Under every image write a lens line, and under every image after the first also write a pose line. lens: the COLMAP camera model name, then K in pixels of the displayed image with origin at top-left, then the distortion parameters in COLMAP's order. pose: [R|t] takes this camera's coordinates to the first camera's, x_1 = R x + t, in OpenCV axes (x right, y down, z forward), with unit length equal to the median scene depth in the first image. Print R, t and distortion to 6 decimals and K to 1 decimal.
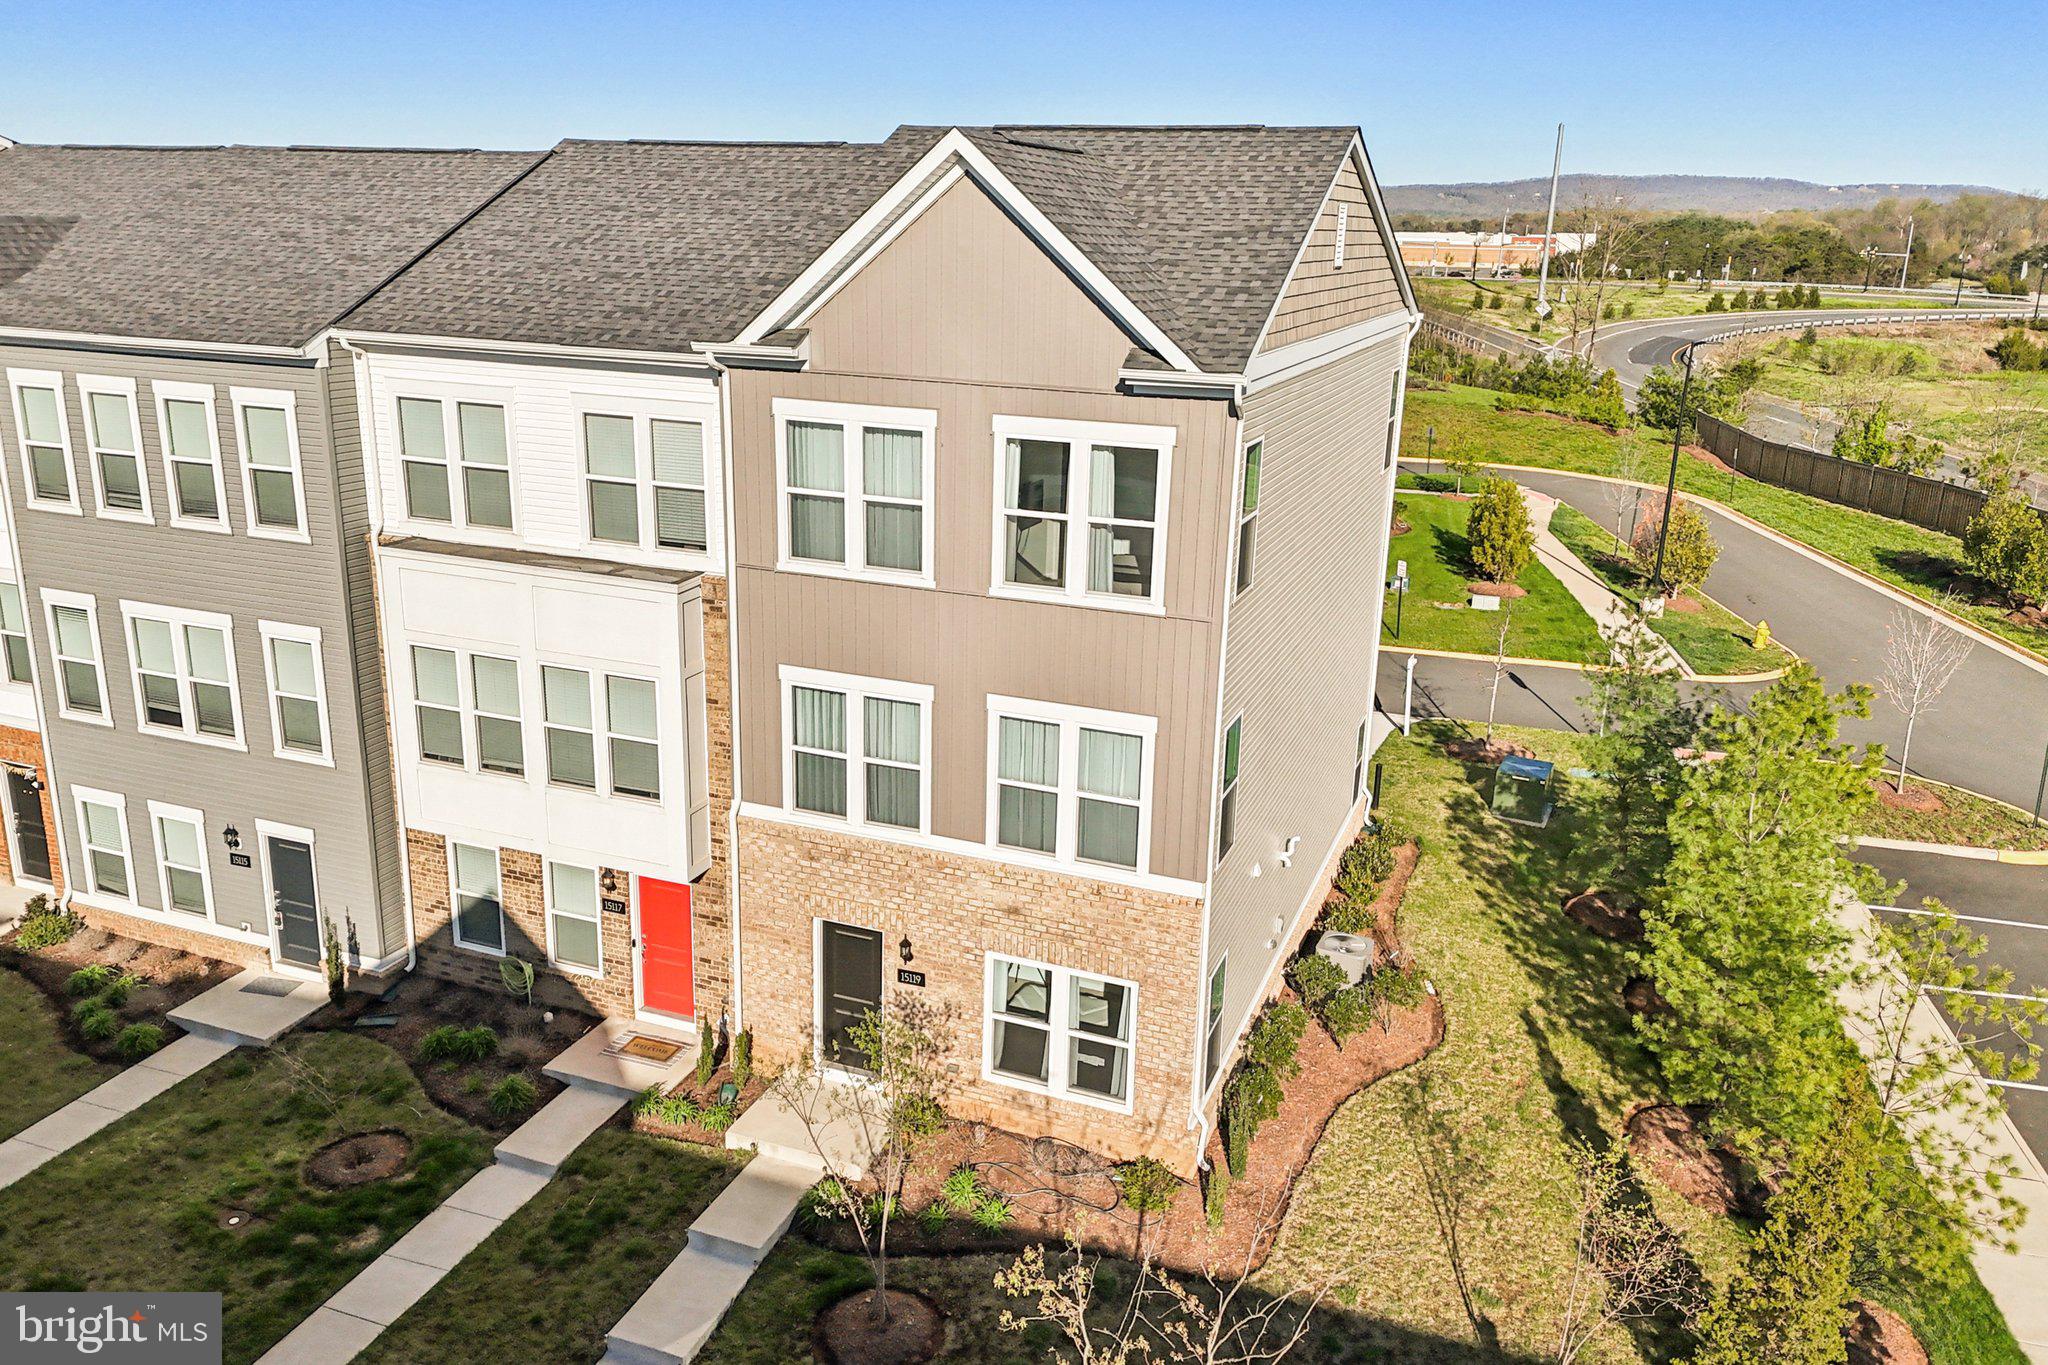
lens RADIAL K [[1534.4, 0, 1024.0], [0, 1534.4, 682.5], [0, 0, 1]] dist [0.039581, -0.000294]
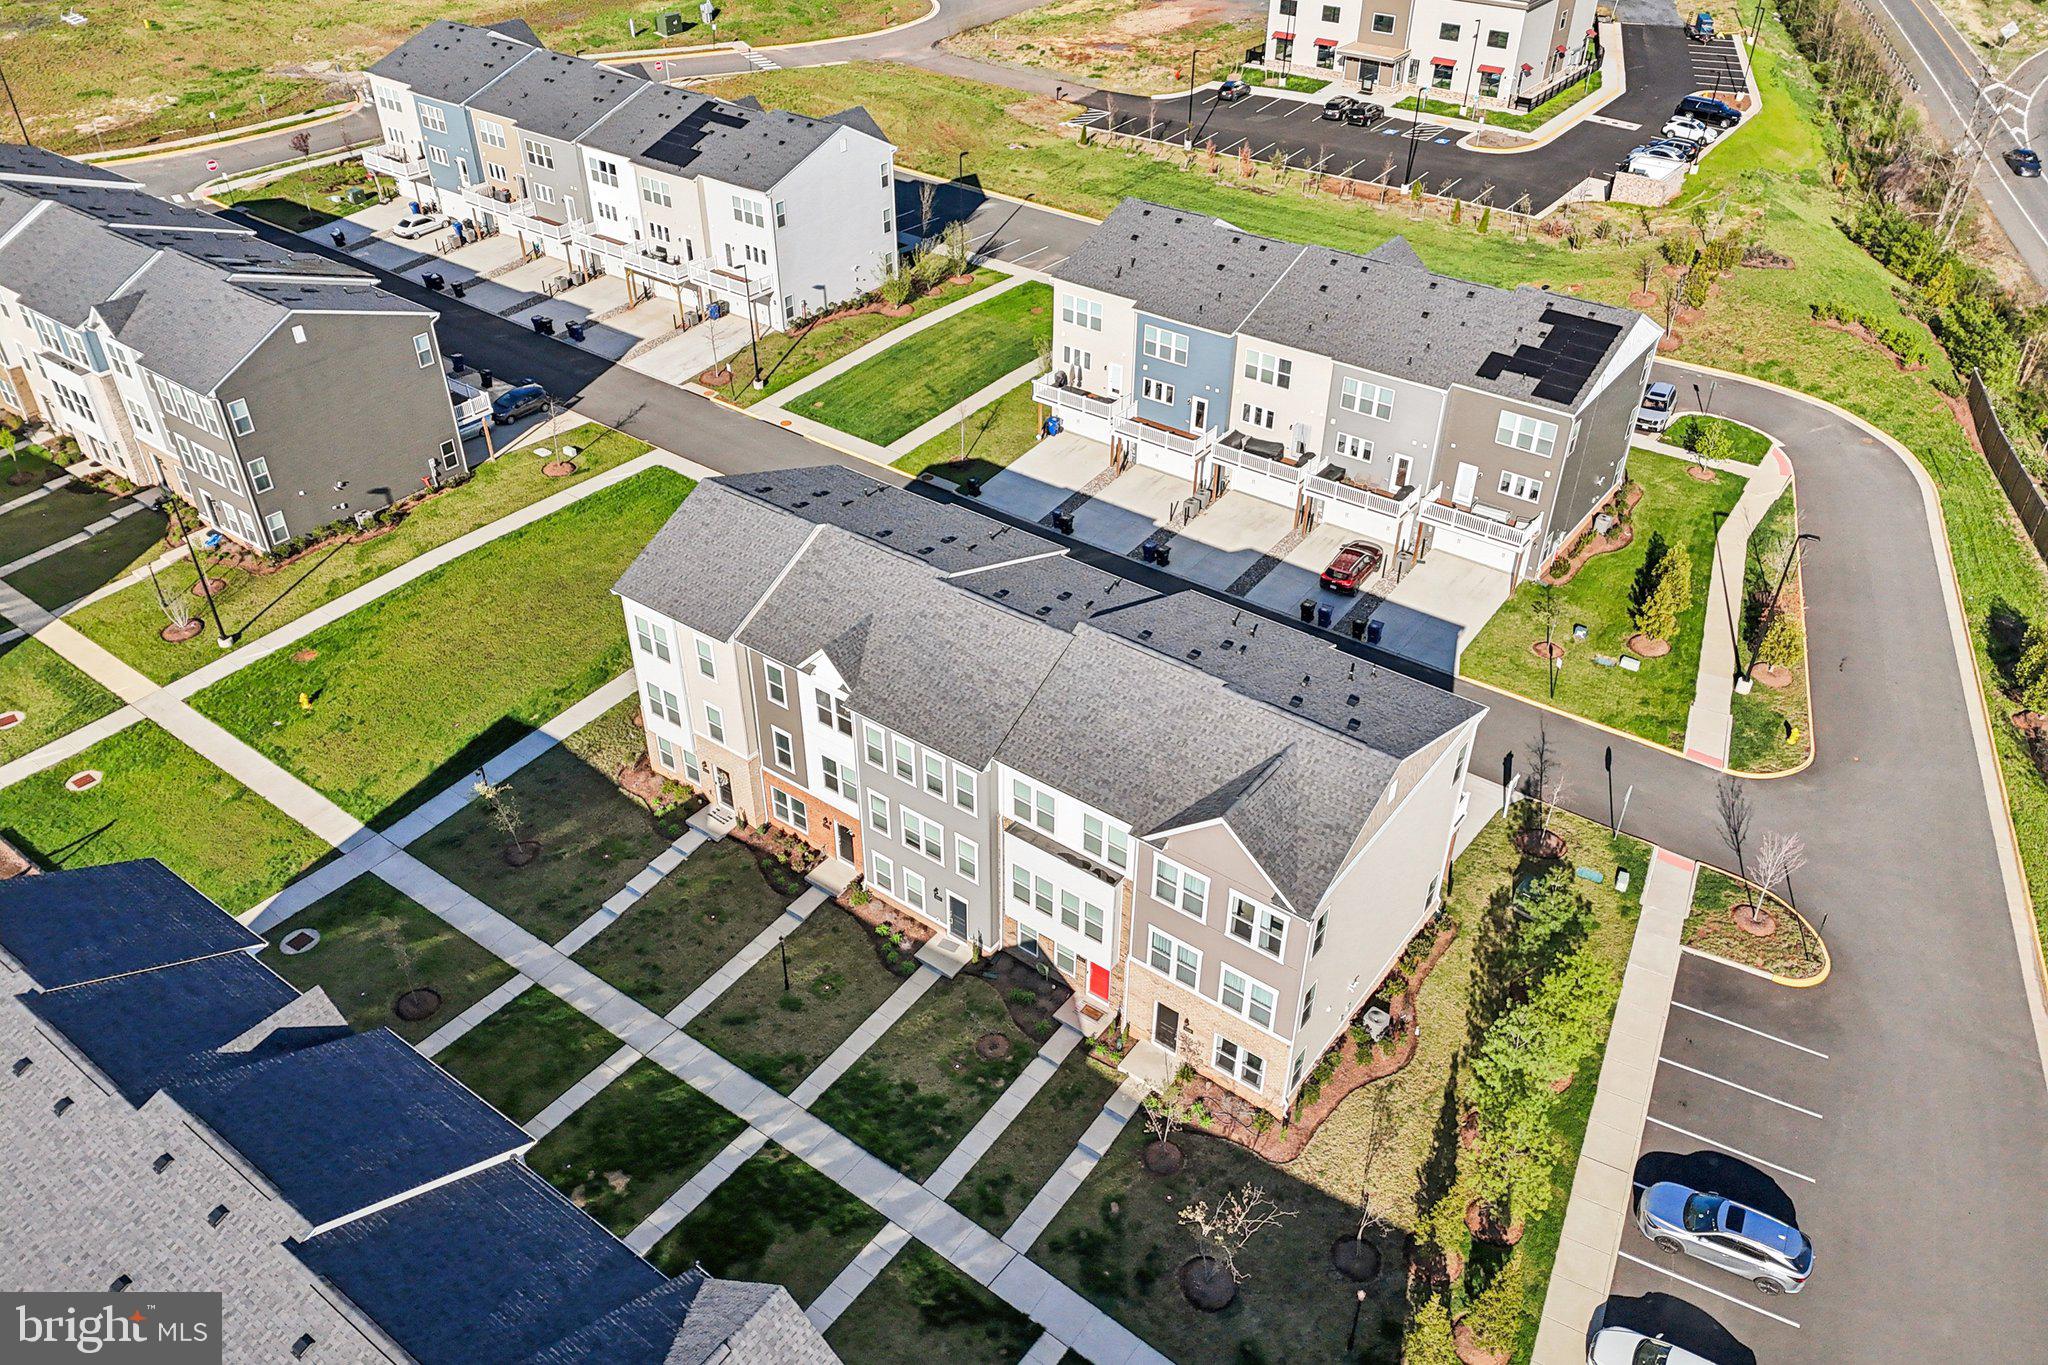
lens RADIAL K [[1483.3, 0, 1024.0], [0, 1483.3, 682.5], [0, 0, 1]] dist [0.100917, -0.125770]
pose [[0.964222, 0.135991, -0.227558, 0.155760], [-0.054517, 0.941771, 0.331807, -1.184414], [0.259430, -0.307530, 0.915490, -1.242350]]
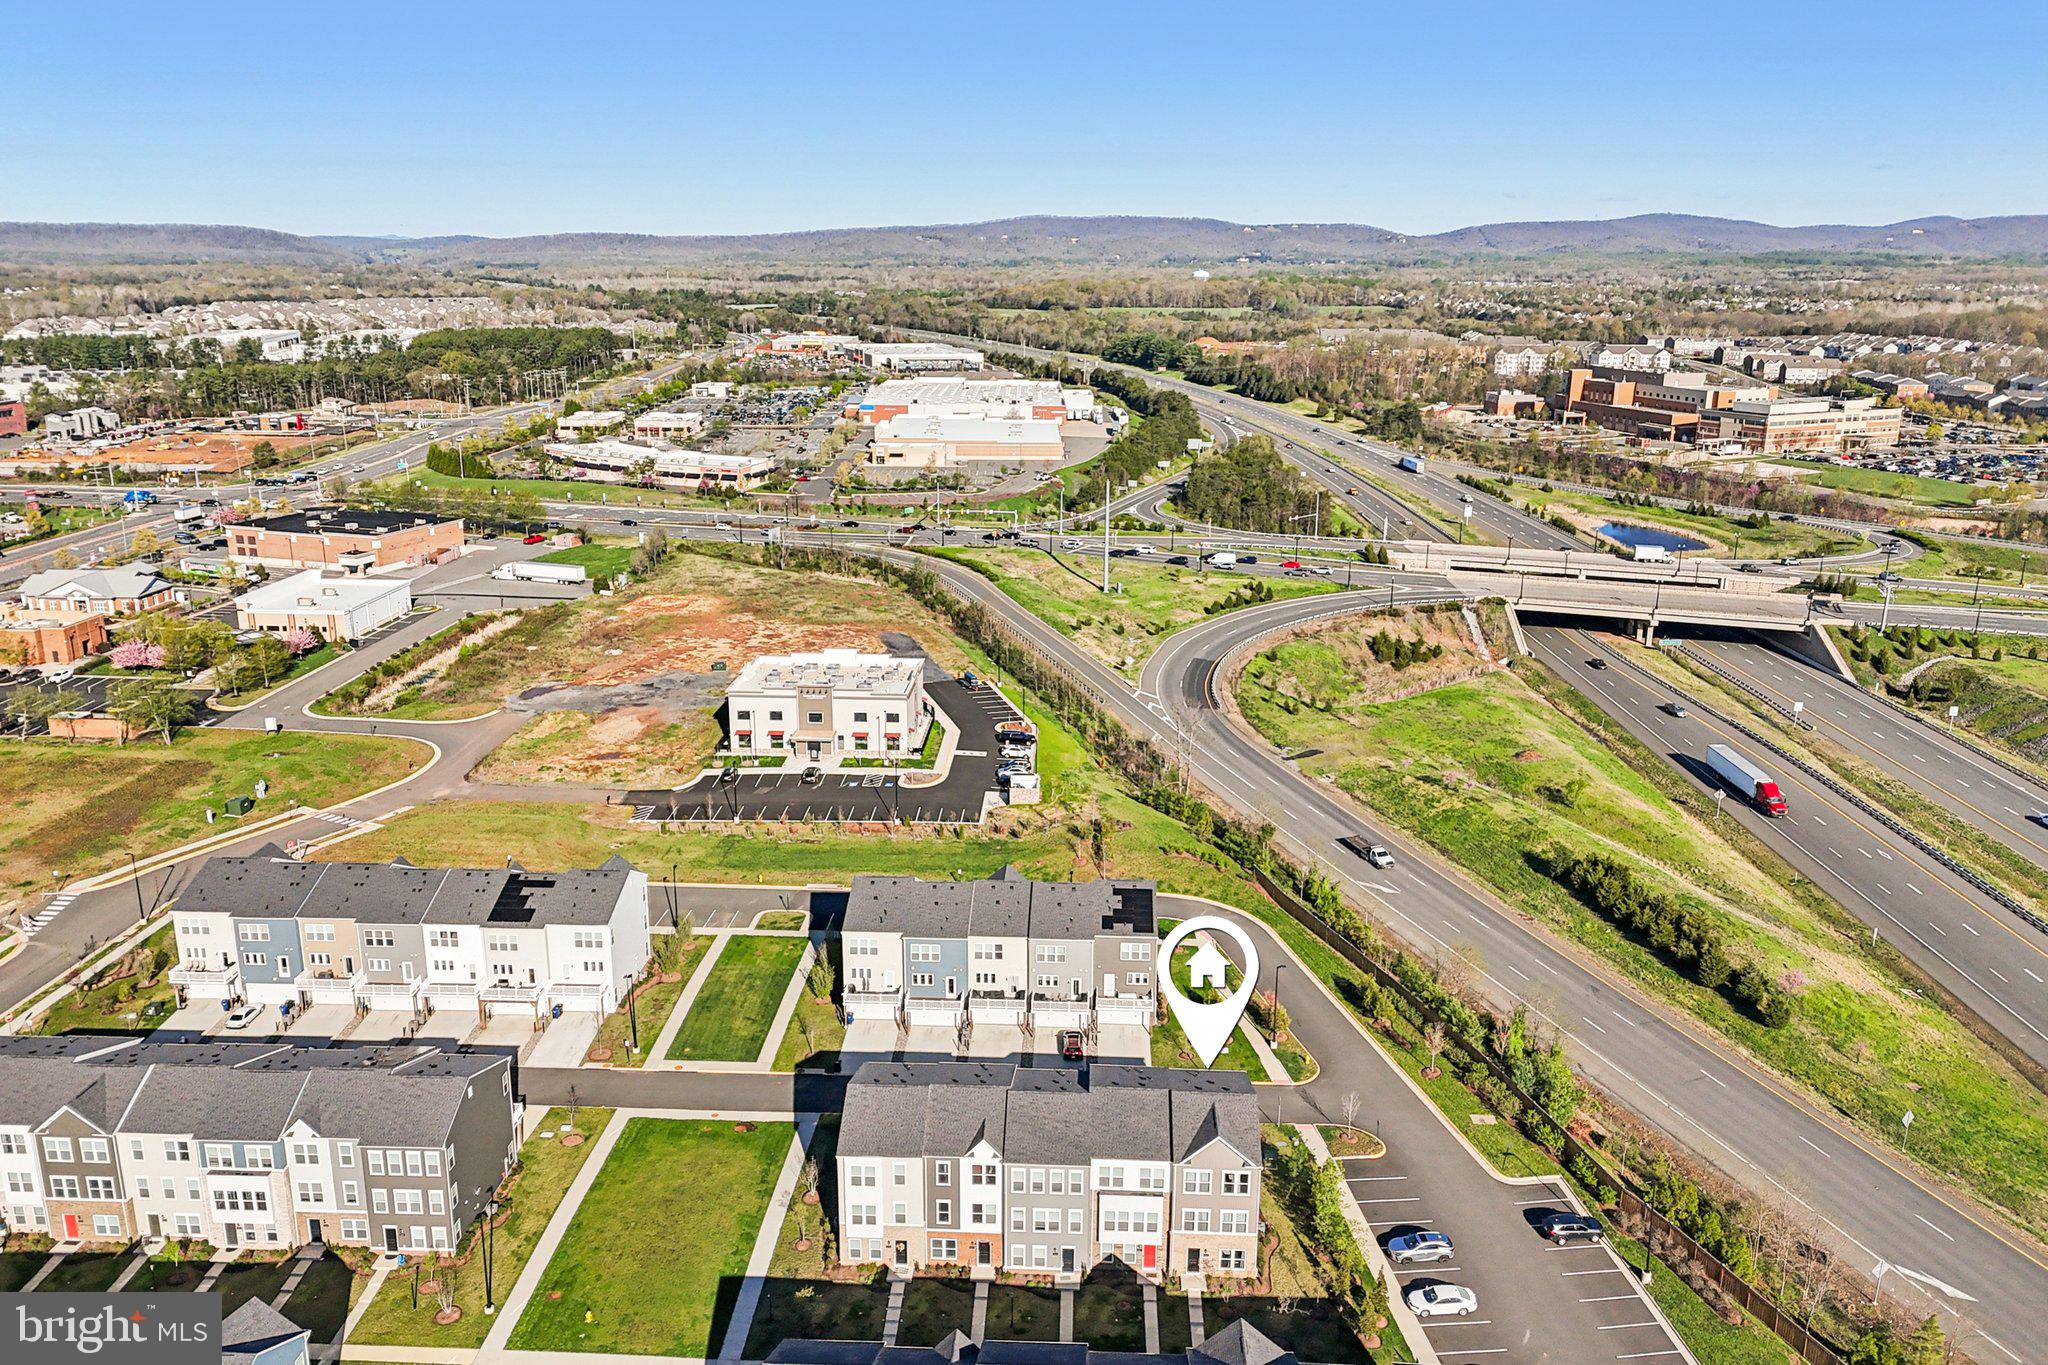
lens RADIAL K [[1483.3, 0, 1024.0], [0, 1483.3, 682.5], [0, 0, 1]] dist [0.100917, -0.125770]
pose [[0.949171, -0.109565, 0.295077, -2.084102], [0.114748, 0.993395, -0.000250, -1.964189], [-0.293100, 0.034097, 0.955474, -4.155587]]
